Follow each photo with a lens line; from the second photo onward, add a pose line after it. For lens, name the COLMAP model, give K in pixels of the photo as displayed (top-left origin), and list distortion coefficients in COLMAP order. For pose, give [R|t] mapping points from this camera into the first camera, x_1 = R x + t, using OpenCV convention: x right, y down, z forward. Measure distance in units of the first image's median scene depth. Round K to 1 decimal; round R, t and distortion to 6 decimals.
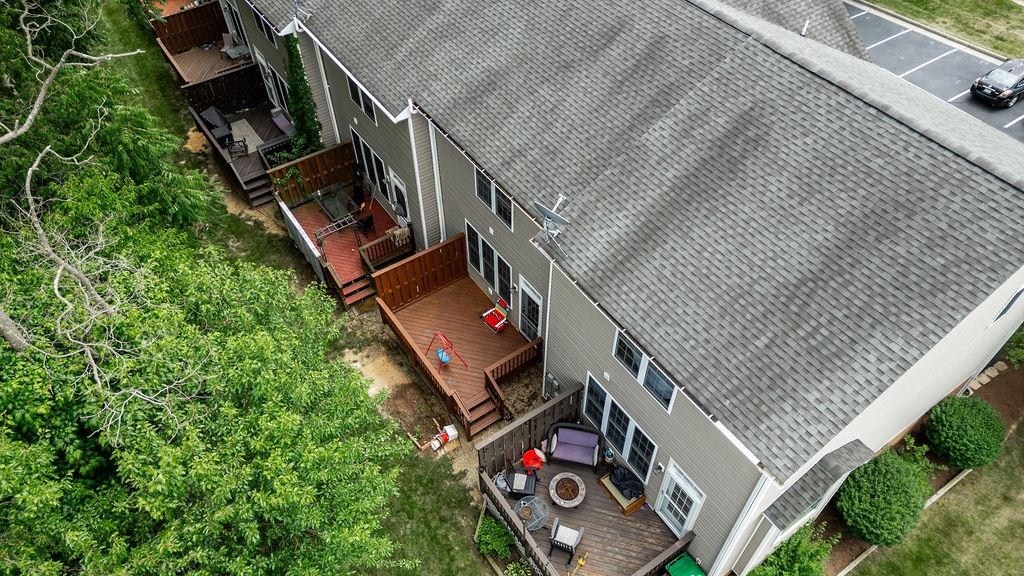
lens RADIAL K [[715.8, 0, 512.0], [0, 715.8, 288.0], [0, 0, 1]] dist [0.076417, -0.079312]
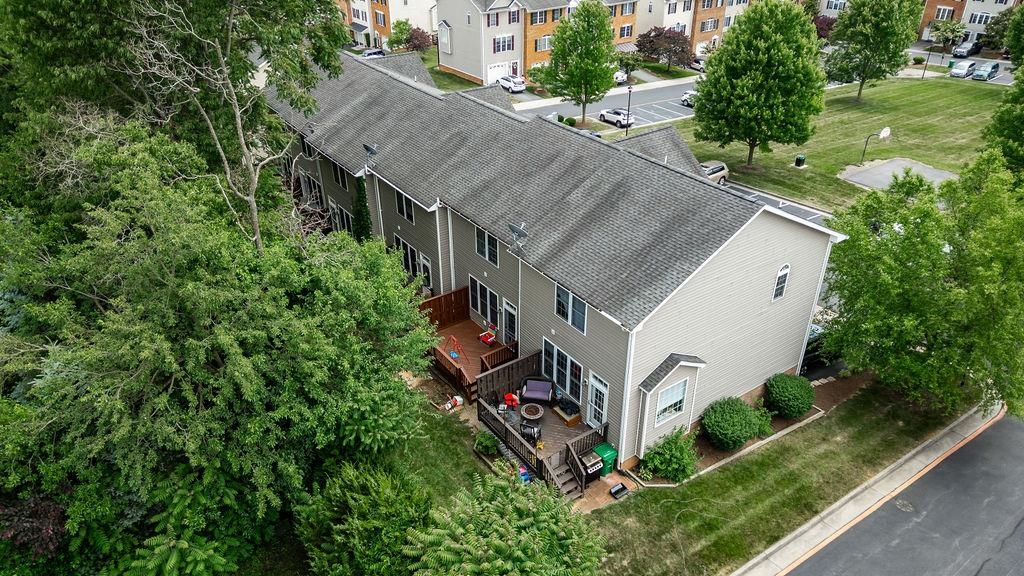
lens RADIAL K [[715.8, 0, 512.0], [0, 715.8, 288.0], [0, 0, 1]] dist [0.076417, -0.079312]
pose [[0.999958, -0.006105, 0.006888, 0.022104], [0.007946, 0.950323, -0.311164, 0.502032], [-0.004646, 0.311206, 0.950331, -0.583834]]
